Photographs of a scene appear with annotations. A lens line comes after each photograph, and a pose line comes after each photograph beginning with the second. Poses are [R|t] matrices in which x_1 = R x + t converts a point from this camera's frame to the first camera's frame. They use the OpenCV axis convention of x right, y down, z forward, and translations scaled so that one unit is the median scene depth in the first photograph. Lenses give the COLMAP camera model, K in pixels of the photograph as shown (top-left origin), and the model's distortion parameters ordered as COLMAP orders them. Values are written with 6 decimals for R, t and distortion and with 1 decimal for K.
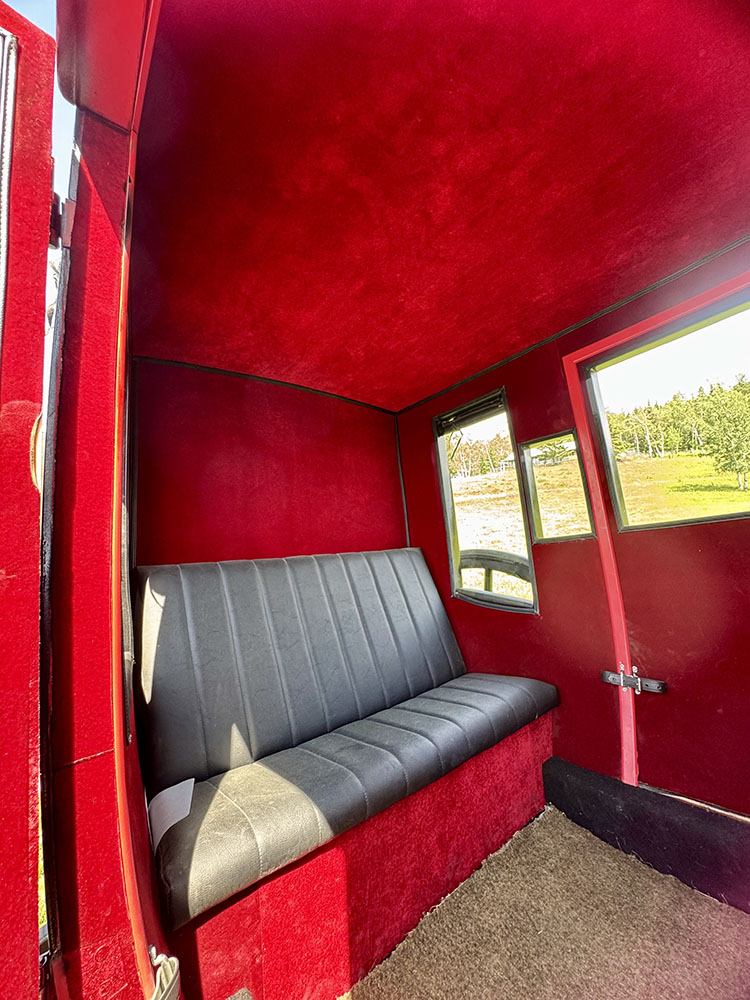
lens RADIAL K [[402.3, 0, 375.0], [0, 402.3, 500.0], [0, 0, 1]] dist [-0.001234, -0.000023]
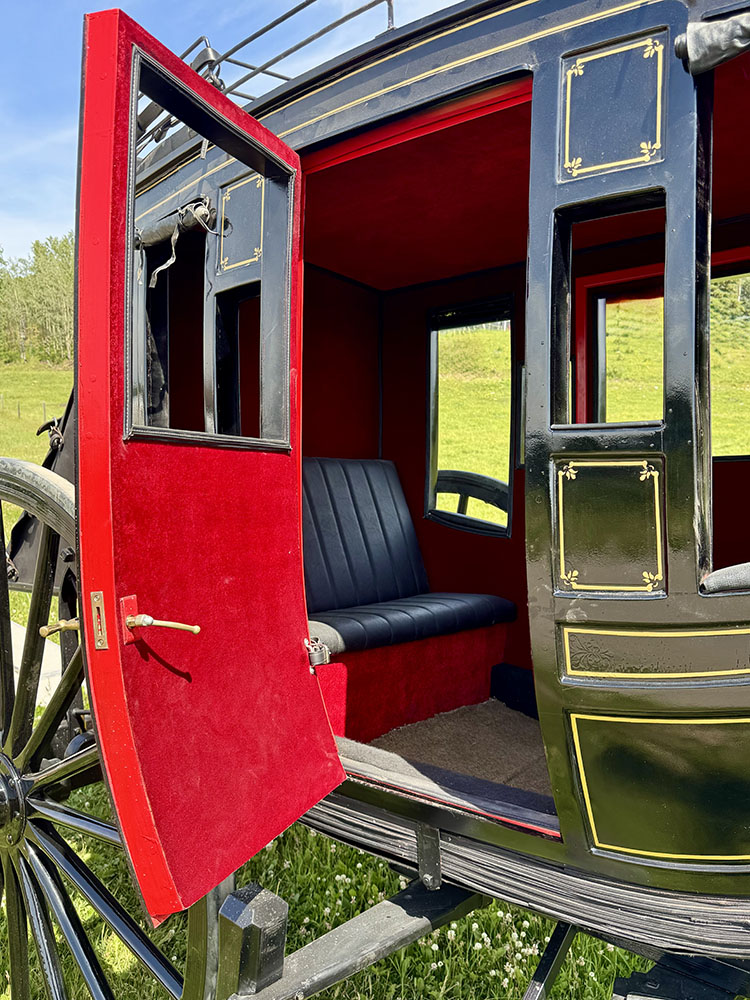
lens RADIAL K [[819.7, 0, 375.0], [0, 819.7, 500.0], [0, 0, 1]] dist [0.275998, -0.000063]
pose [[0.978541, 0.096266, 0.182184, -0.267147], [-0.123474, 0.981782, 0.144422, -0.058991], [-0.164963, -0.163817, 0.972600, -0.817209]]
